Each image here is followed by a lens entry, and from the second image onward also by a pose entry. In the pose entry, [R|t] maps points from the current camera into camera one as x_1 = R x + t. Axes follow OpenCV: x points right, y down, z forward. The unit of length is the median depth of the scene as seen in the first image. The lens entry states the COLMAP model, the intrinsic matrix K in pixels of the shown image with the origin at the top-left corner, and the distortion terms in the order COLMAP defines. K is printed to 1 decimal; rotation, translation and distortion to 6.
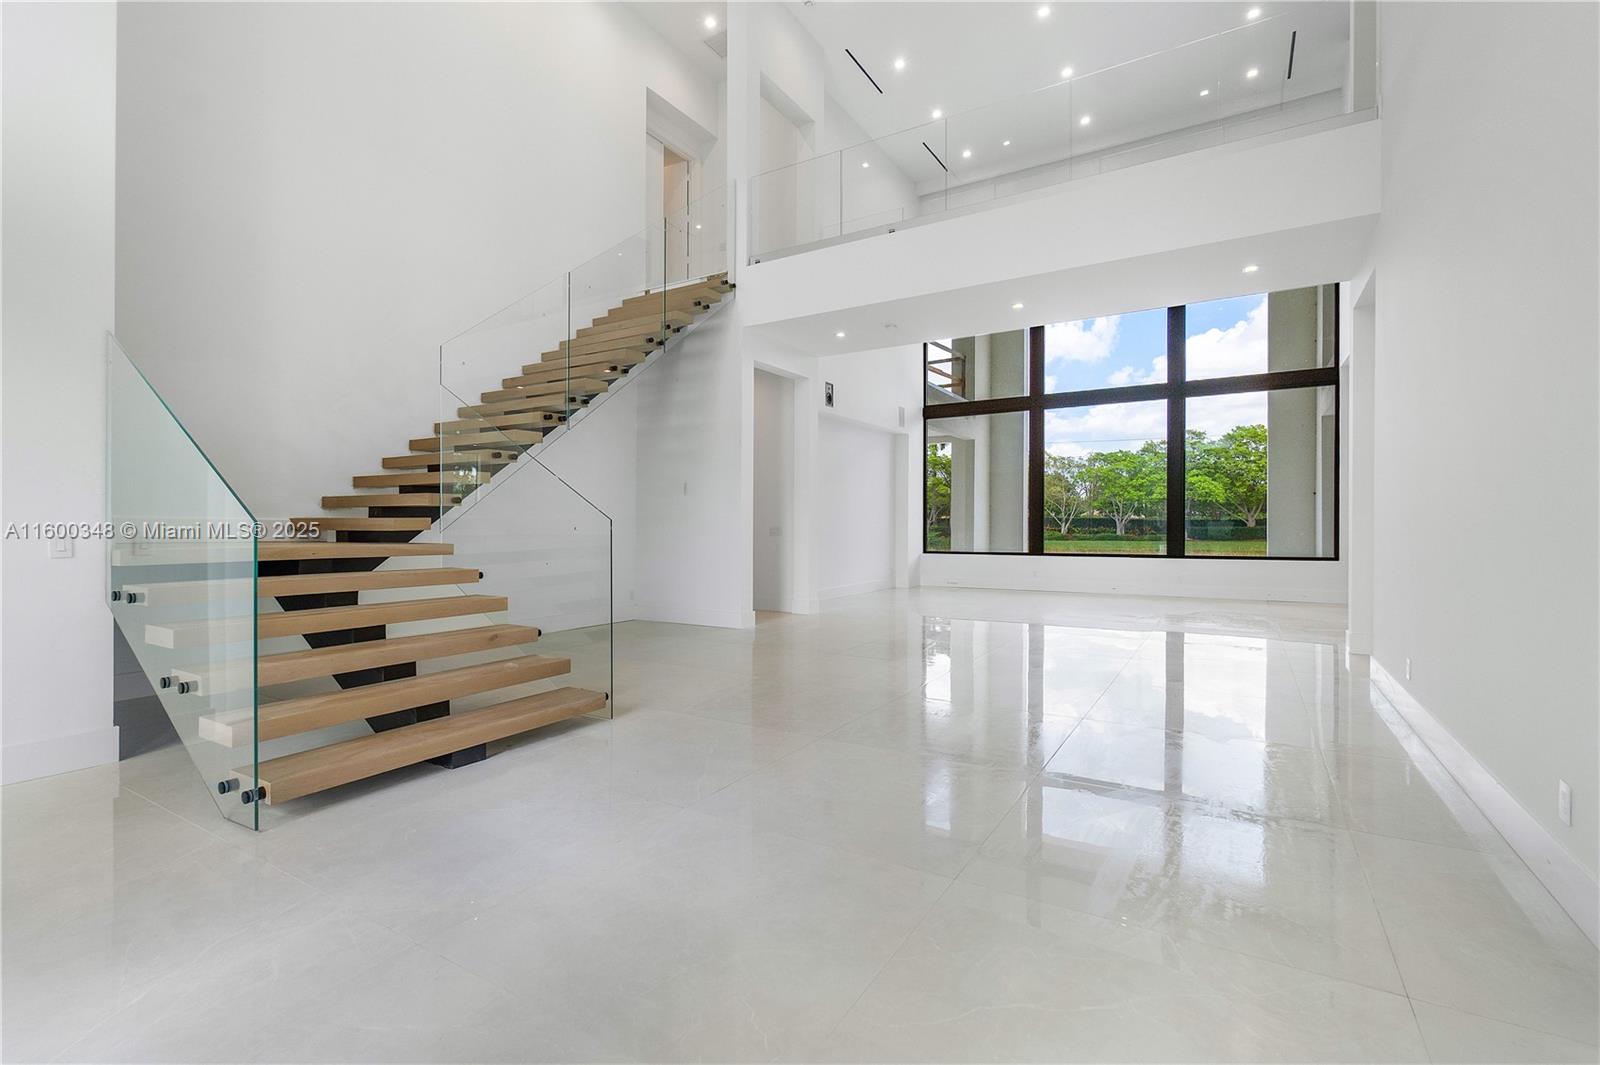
lens RADIAL K [[704.1, 0, 800.0], [0, 704.1, 532.5], [0, 0, 1]] dist [-0.000633, -0.000063]
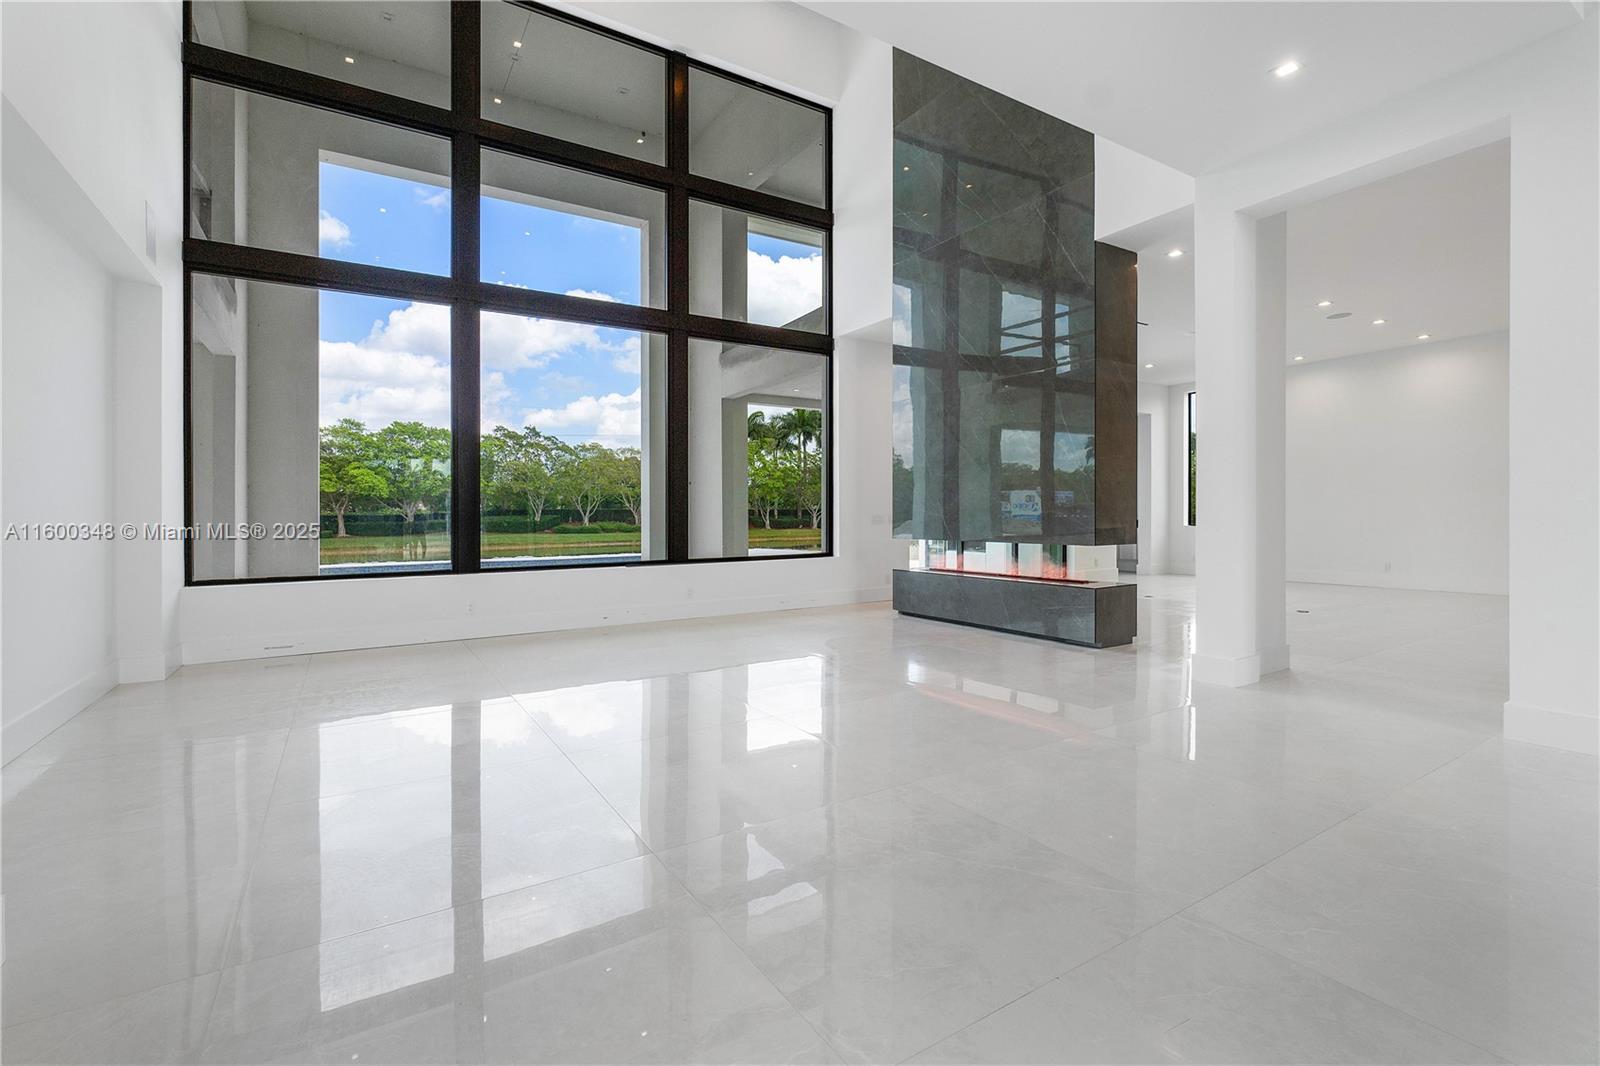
lens RADIAL K [[712.5, 0, 806.8], [0, 712.5, 513.6], [0, 0, 1]] dist [-0.001905, -0.000289]
pose [[0.463051, 0.002372, 0.886328, -0.028325], [0.015794, 0.999816, -0.010928, -0.003037], [-0.886191, 0.019059, 0.462928, 0.475472]]
